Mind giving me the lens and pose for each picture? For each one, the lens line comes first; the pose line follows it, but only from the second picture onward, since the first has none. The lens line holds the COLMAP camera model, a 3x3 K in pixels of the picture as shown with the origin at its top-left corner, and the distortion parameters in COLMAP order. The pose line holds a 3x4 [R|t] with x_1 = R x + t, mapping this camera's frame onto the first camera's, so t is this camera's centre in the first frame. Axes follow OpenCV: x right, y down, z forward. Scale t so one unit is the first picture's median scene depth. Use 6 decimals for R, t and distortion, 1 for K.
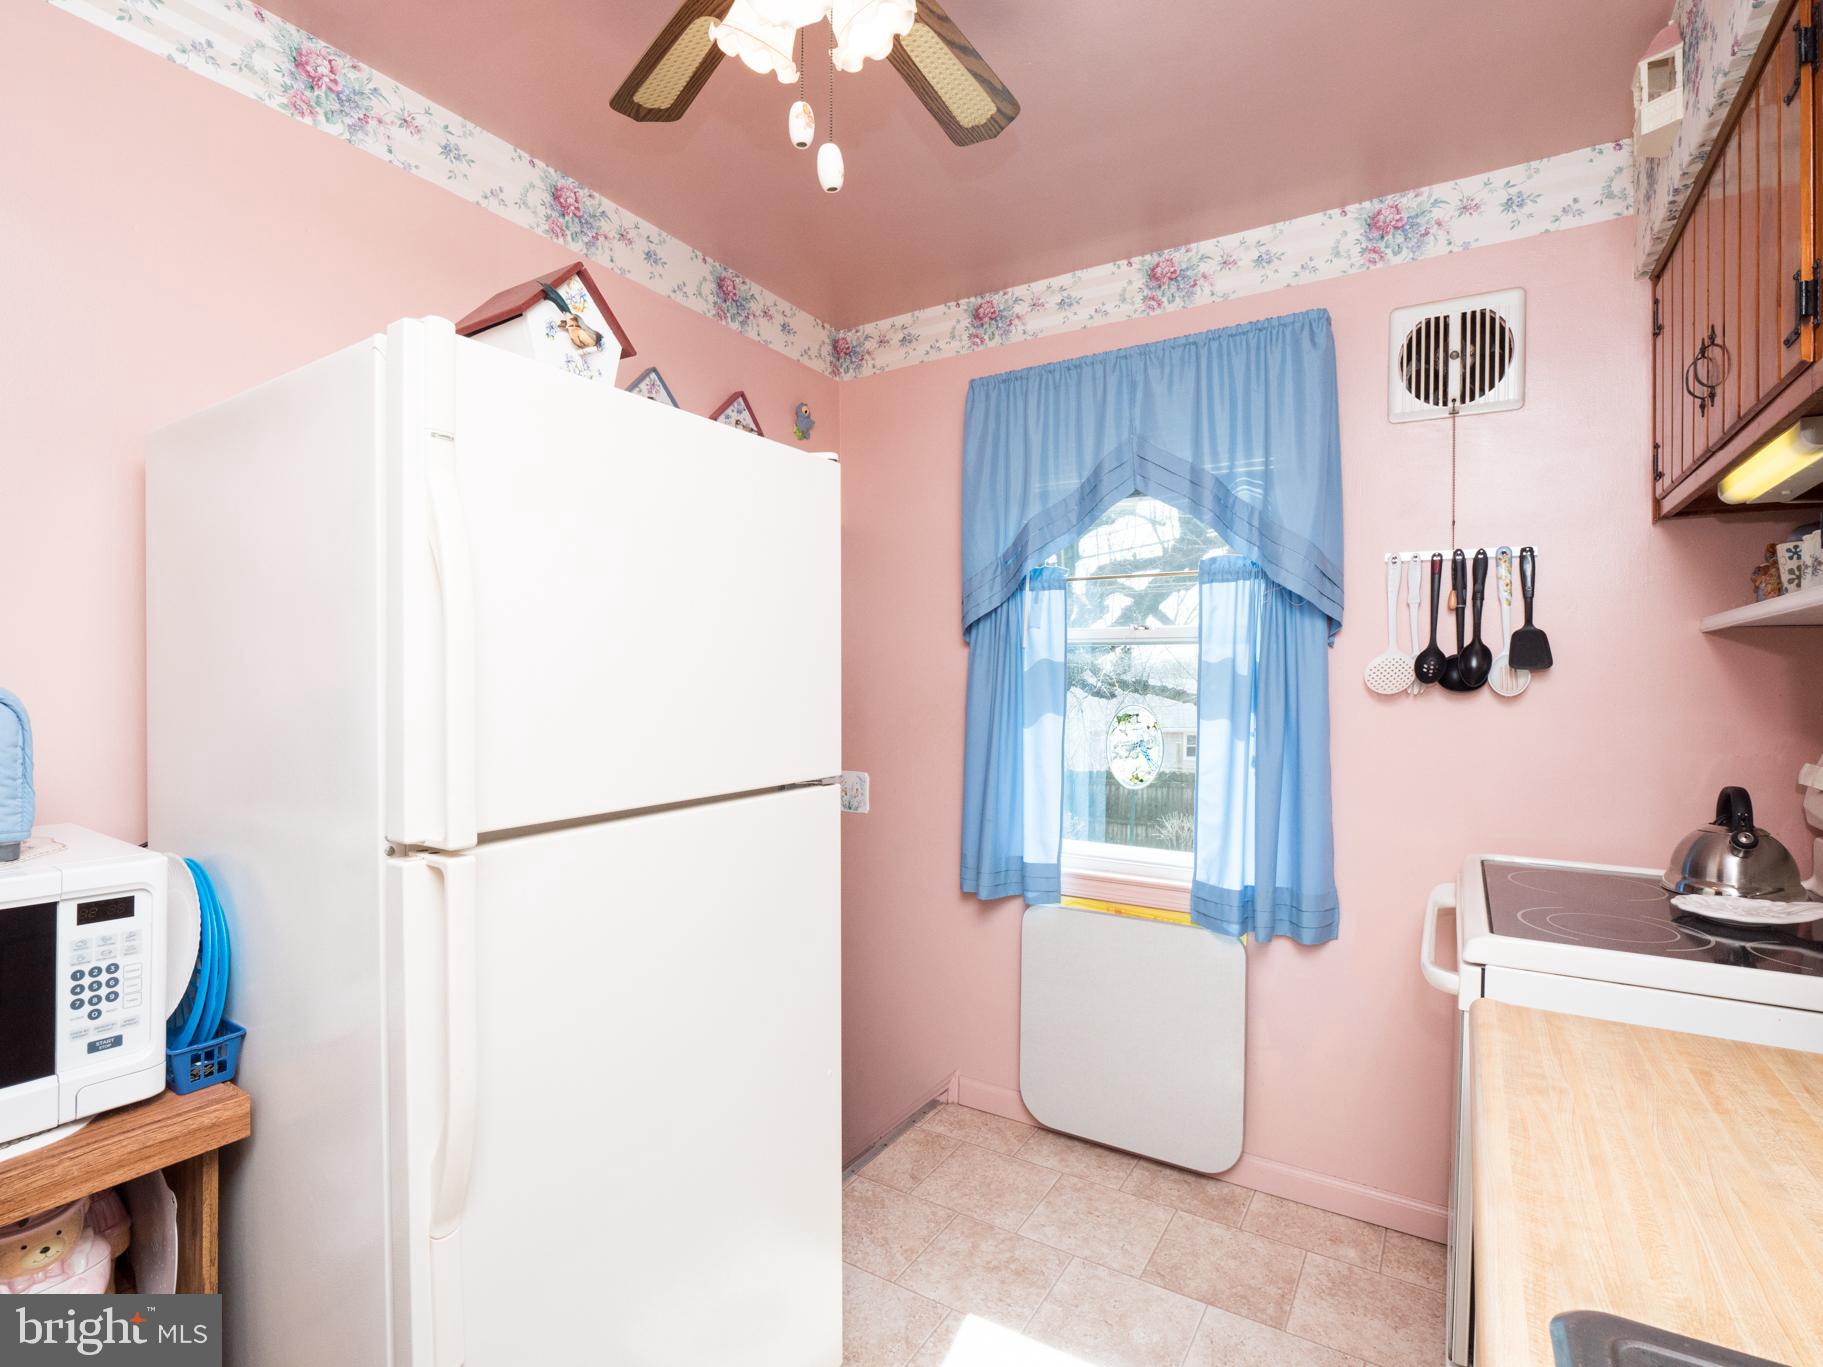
lens RADIAL K [[893.1, 0, 904.5], [0, 893.1, 684.2], [0, 0, 1]] dist [-0.010466, -0.002844]
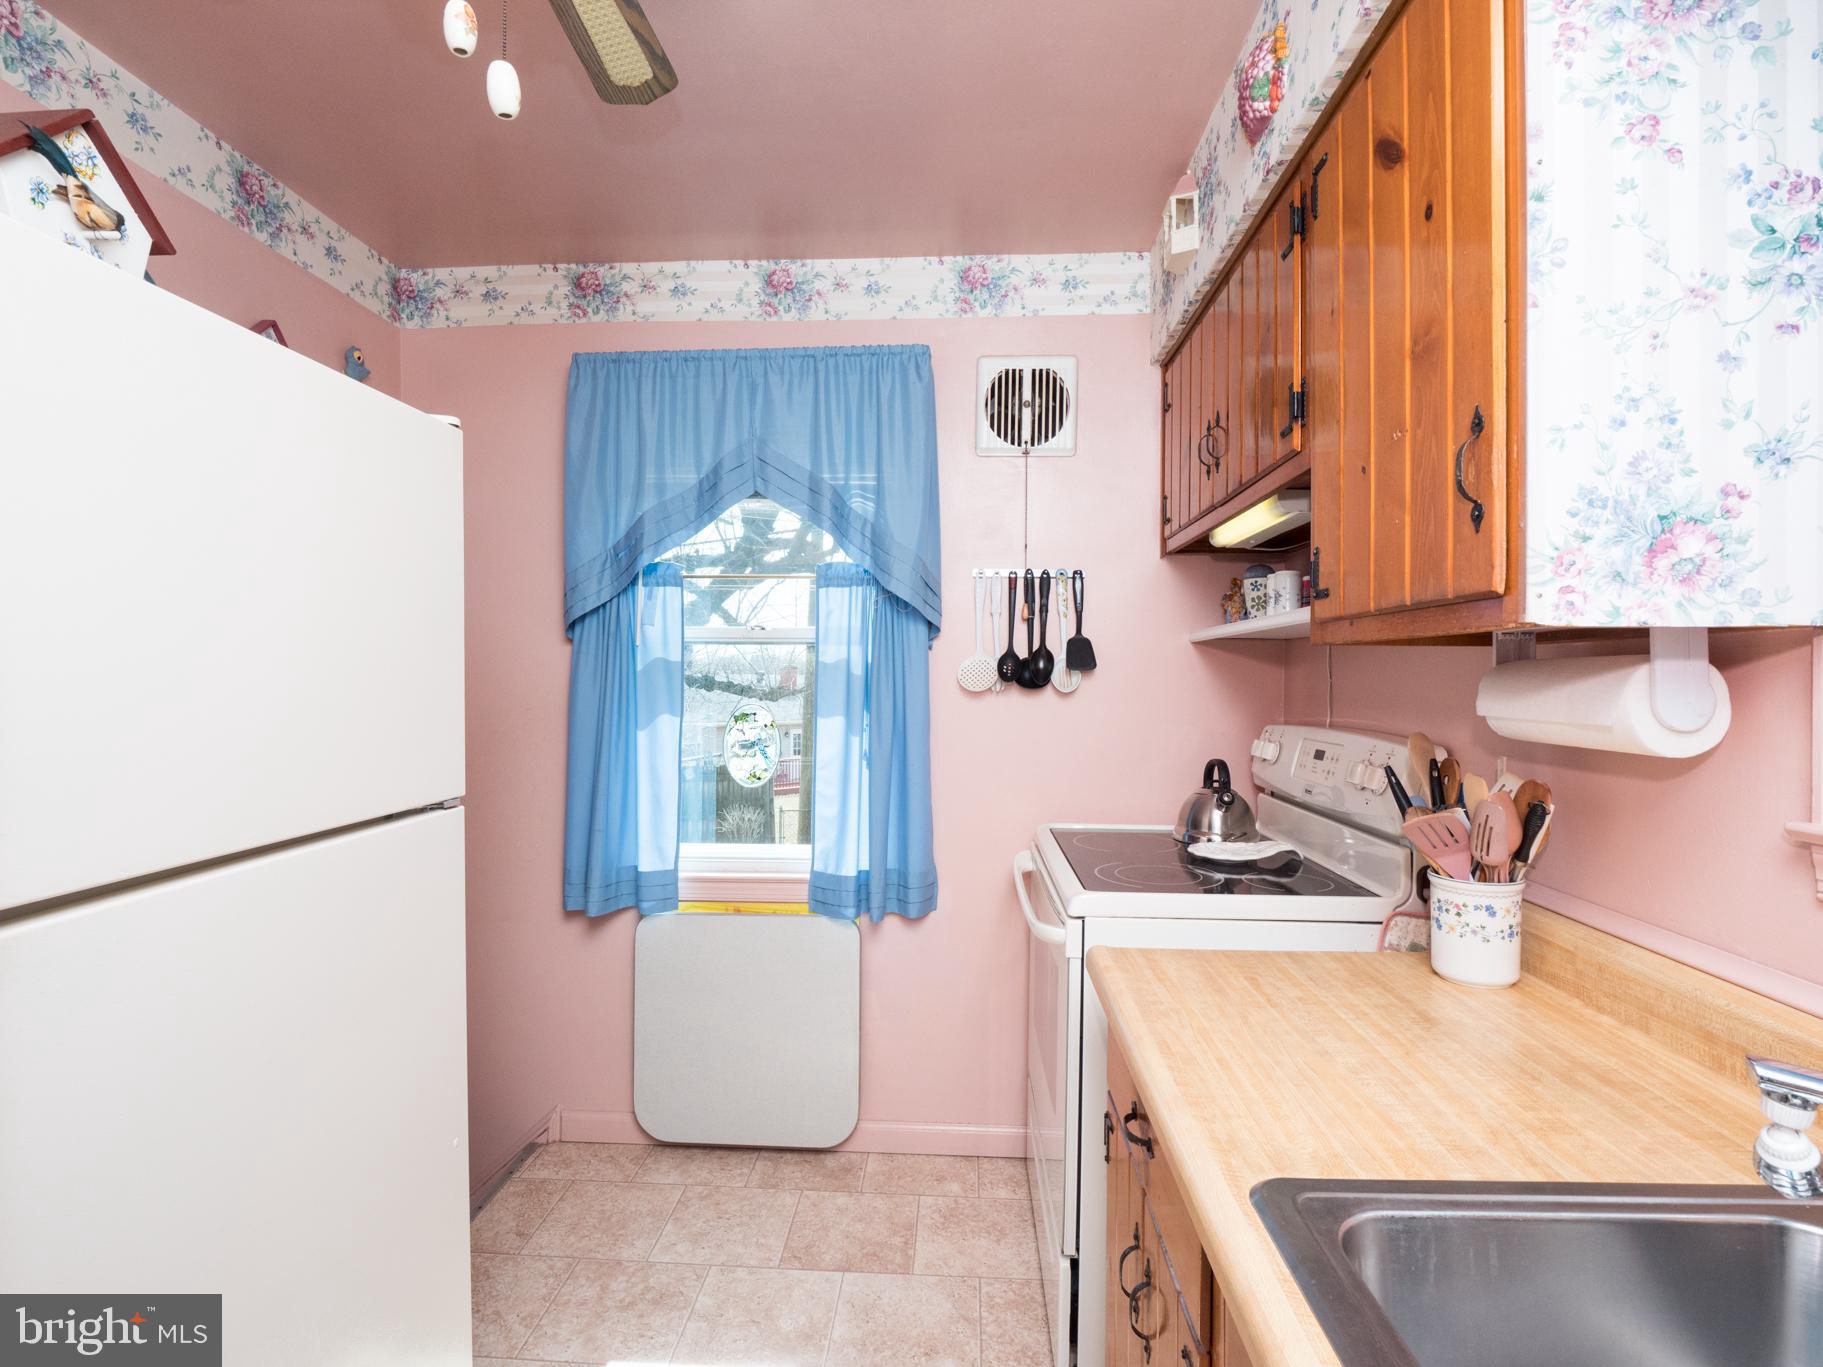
lens RADIAL K [[893.1, 0, 913.2], [0, 893.1, 682.7], [0, 0, 1]] dist [-0.010466, -0.002844]
pose [[0.875455, -0.005677, 0.483267, -0.080722], [0.003694, 0.999980, 0.005056, -0.005905], [-0.483286, -0.002641, 0.875458, 0.031082]]
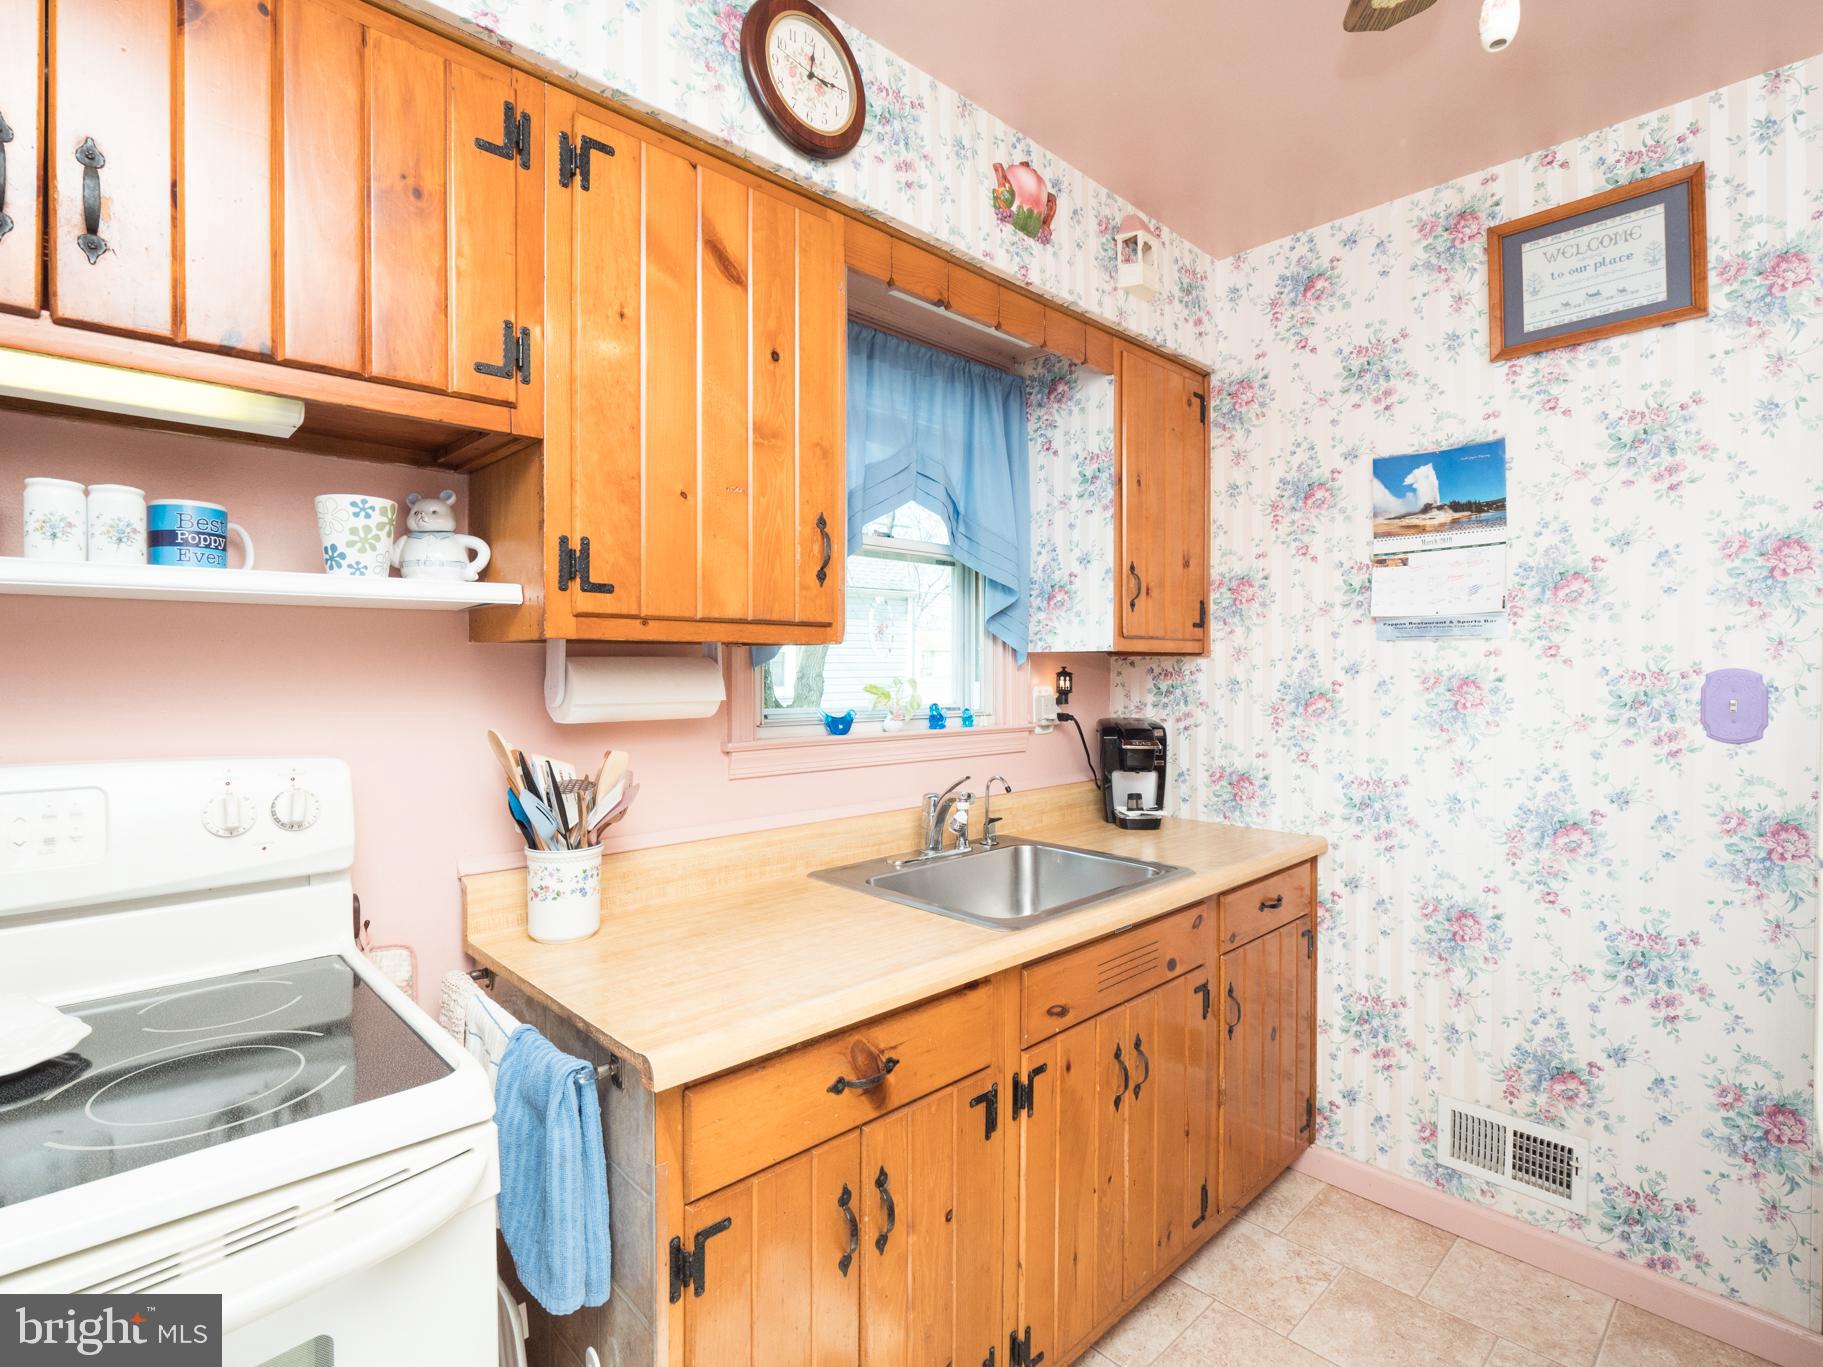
lens RADIAL K [[893.1, 0, 897.6], [0, 893.1, 671.9], [0, 0, 1]] dist [-0.010466, -0.002844]
pose [[-0.972590, -0.014195, 0.232094, 0.374721], [-0.012559, 0.999885, 0.008526, -0.021235], [-0.232188, 0.005378, -0.972656, 2.055429]]
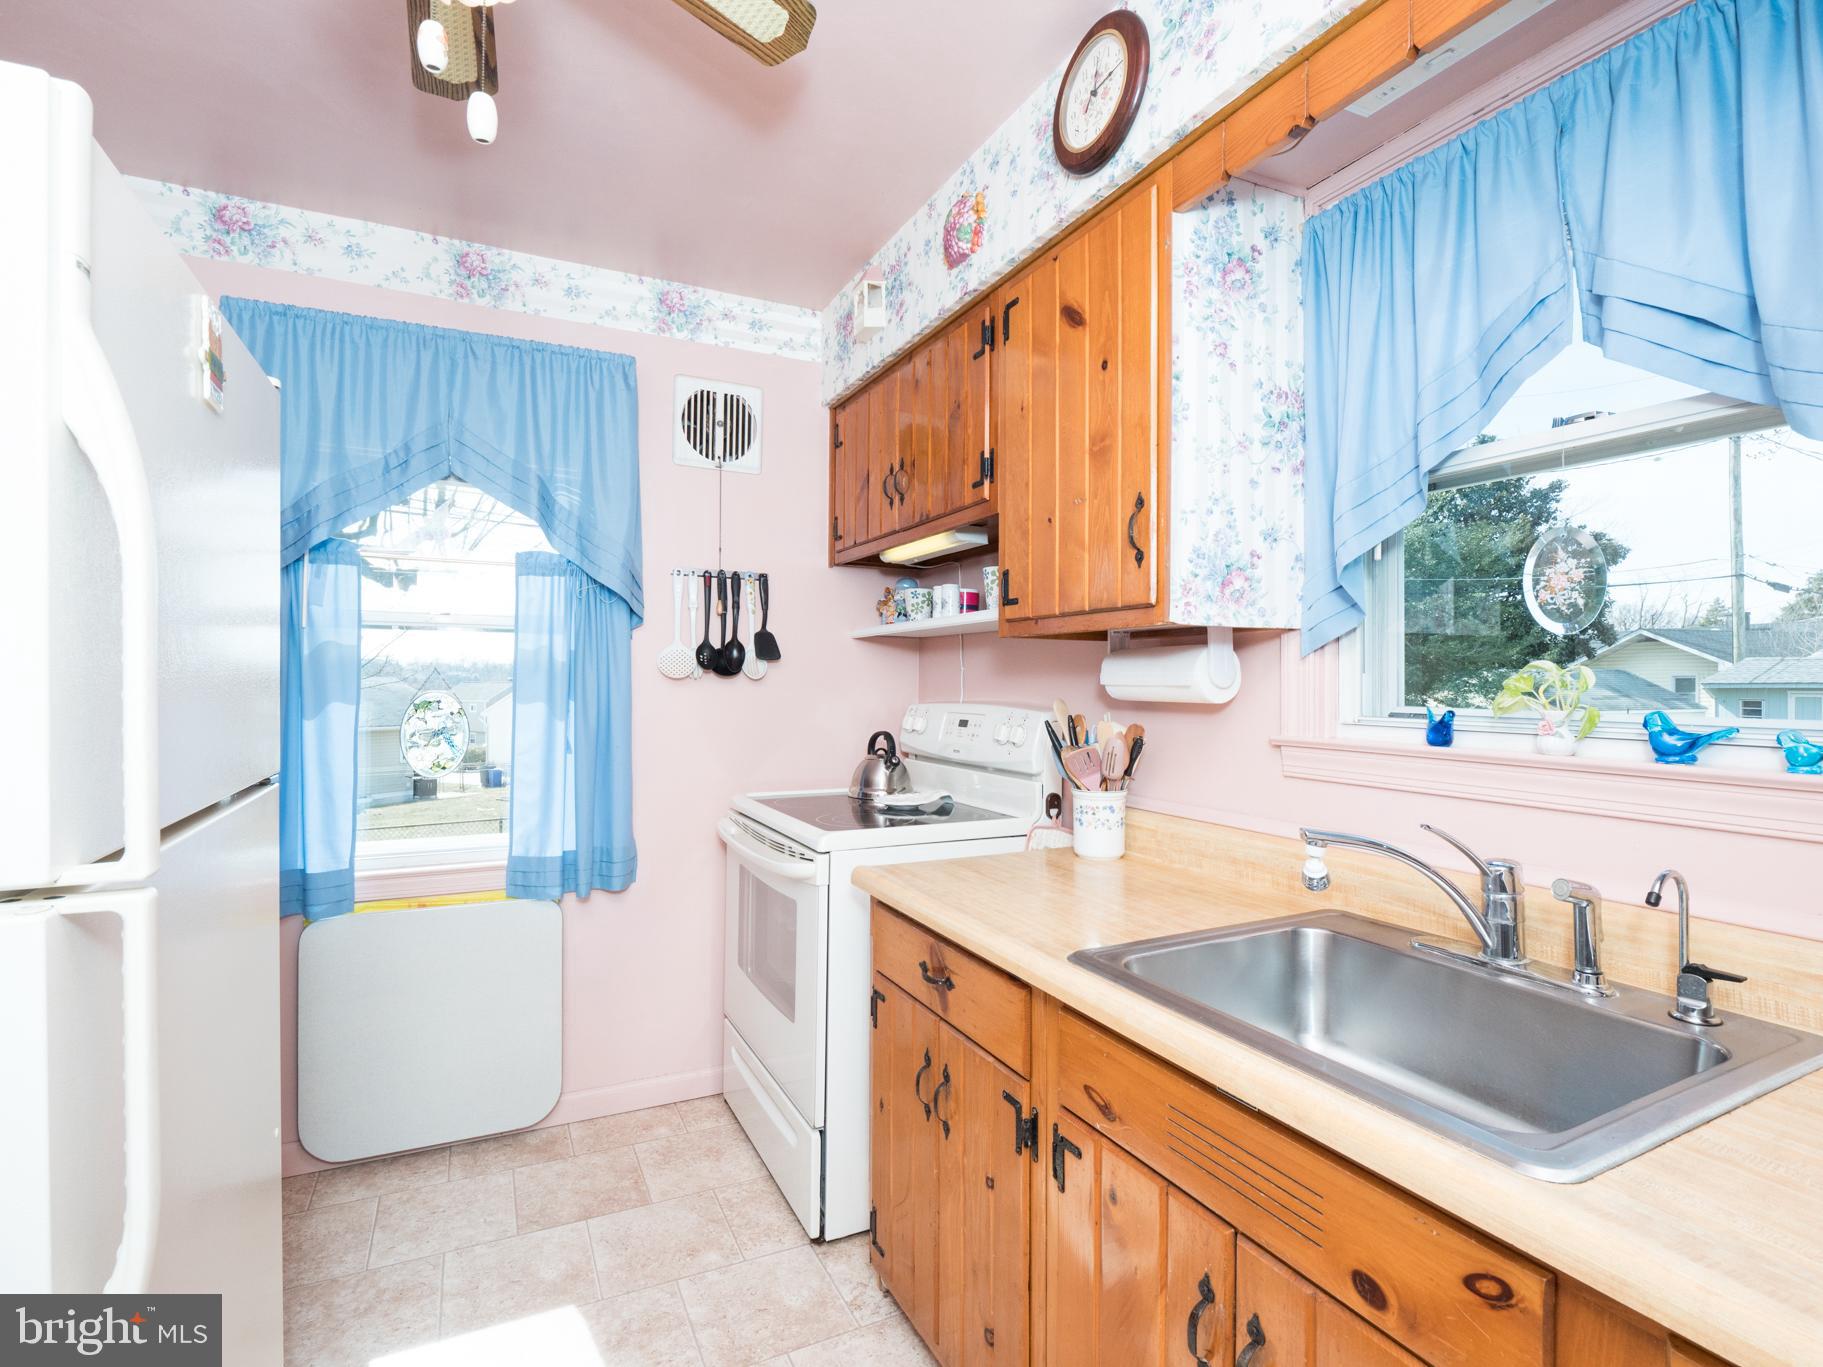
lens RADIAL K [[893.1, 0, 898.0], [0, 893.1, 685.8], [0, 0, 1]] dist [-0.010466, -0.002844]
pose [[0.529870, -0.006025, 0.848058, -0.347994], [0.003150, 0.999982, 0.005136, 0.015731], [-0.848073, -0.000050, 0.529879, 0.058678]]
